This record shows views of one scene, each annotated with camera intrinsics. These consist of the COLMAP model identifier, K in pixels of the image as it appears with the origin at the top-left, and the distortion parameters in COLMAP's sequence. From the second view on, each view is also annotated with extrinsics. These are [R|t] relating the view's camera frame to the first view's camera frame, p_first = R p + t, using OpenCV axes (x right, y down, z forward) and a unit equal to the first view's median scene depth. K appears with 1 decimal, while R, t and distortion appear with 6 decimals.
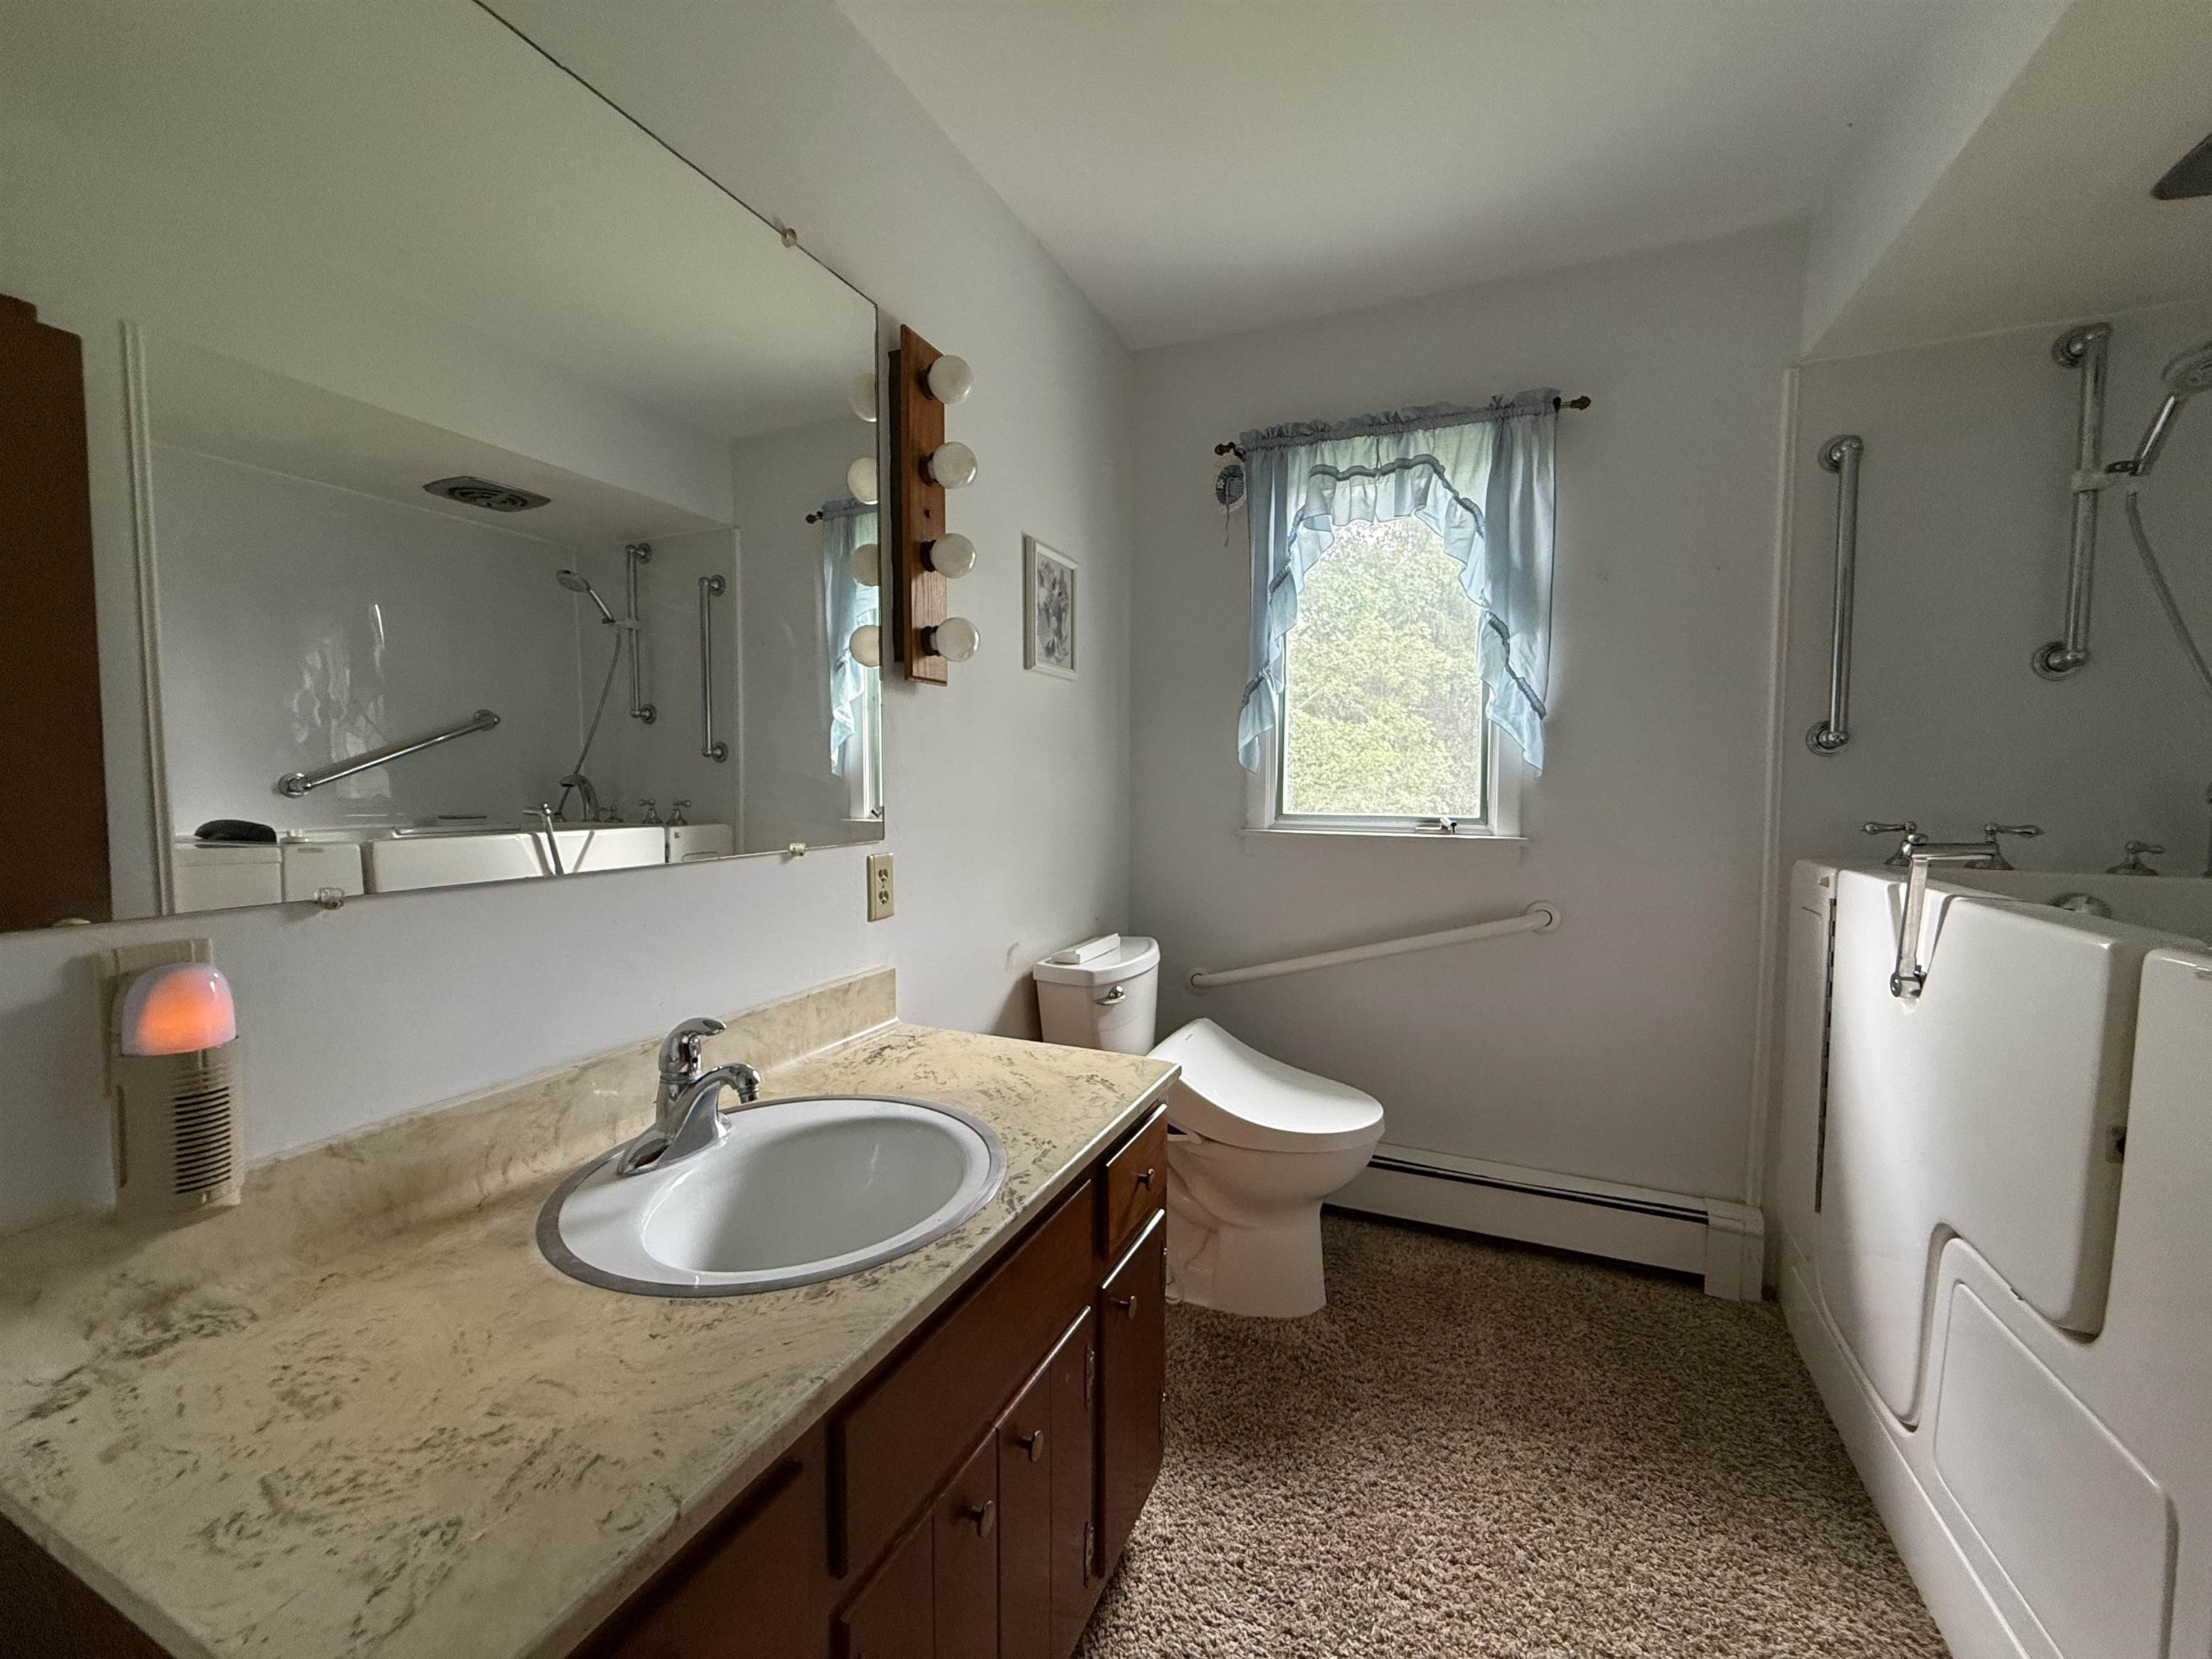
lens RADIAL K [[881.3, 0, 1106.0], [0, 881.3, 829.5], [0, 0, 1]] dist [0.000918, -0.000499]
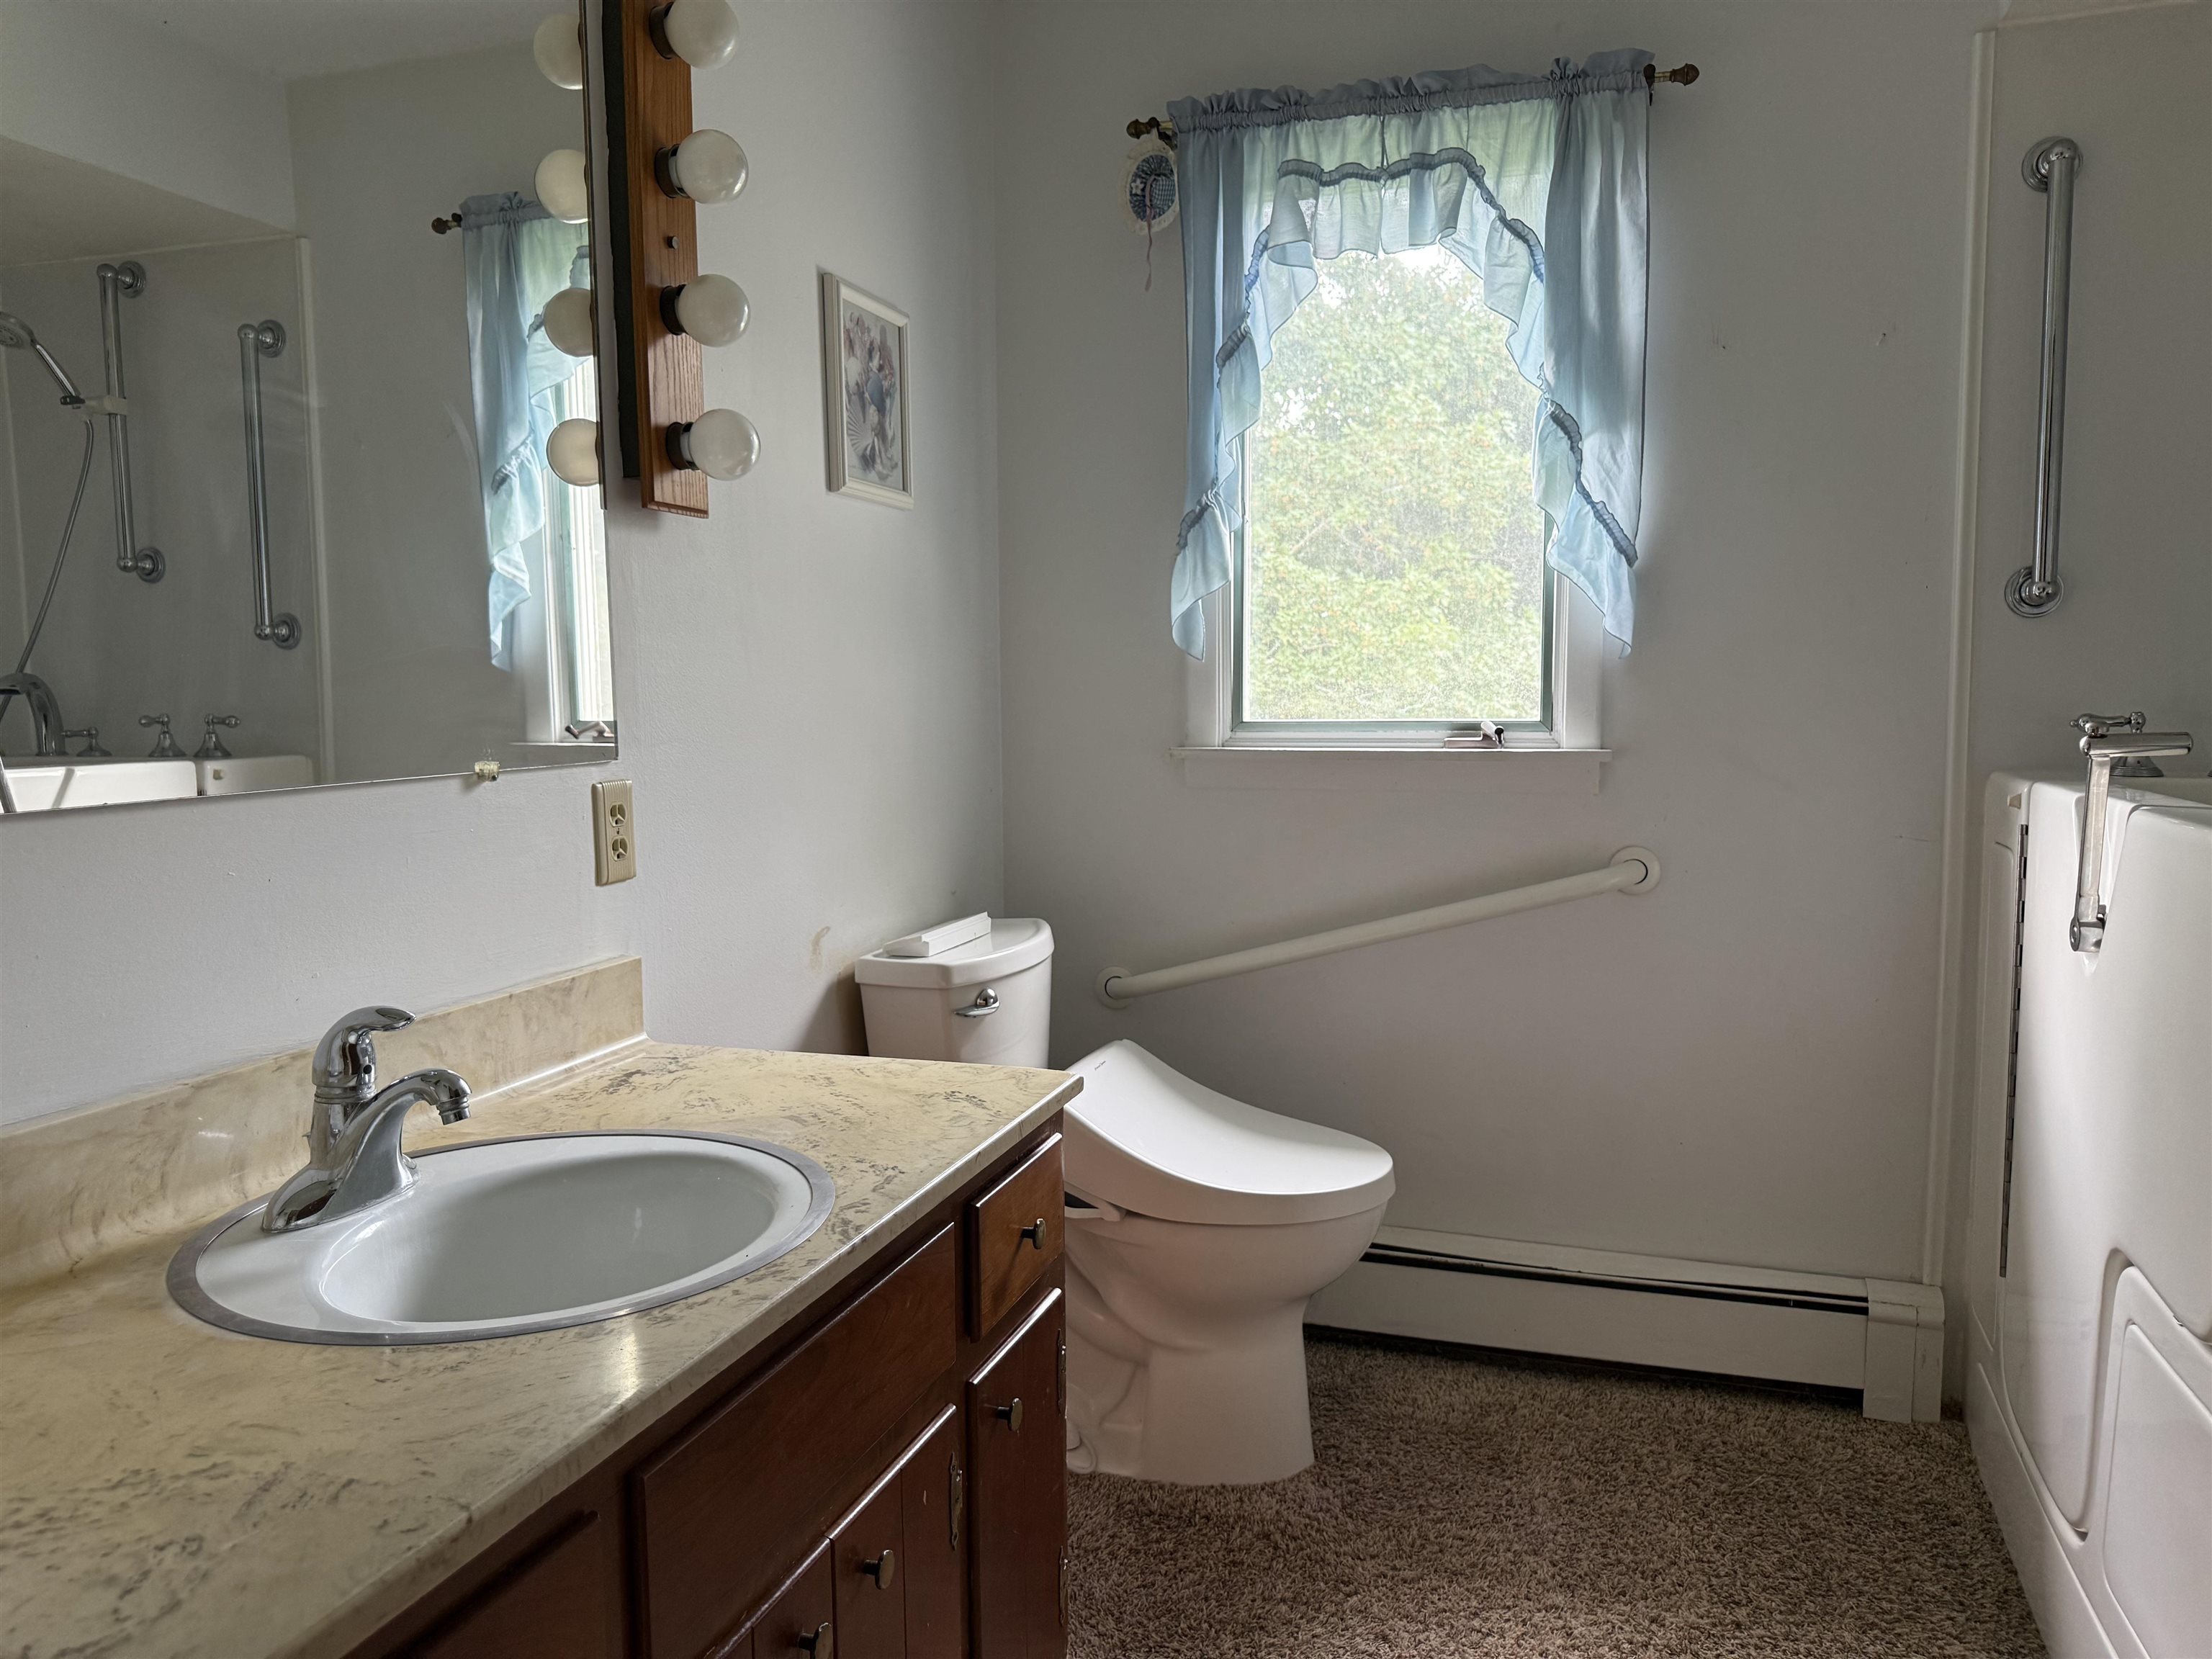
lens RADIAL K [[1551.0, 0, 1109.9], [0, 1551.0, 831.2], [0, 0, 1]] dist [0.068863, -0.093723]
pose [[0.995347, -0.020496, 0.094153, -0.002187], [0.016841, 0.999079, 0.039456, 0.022013], [-0.094875, -0.037687, 0.994776, -0.145062]]
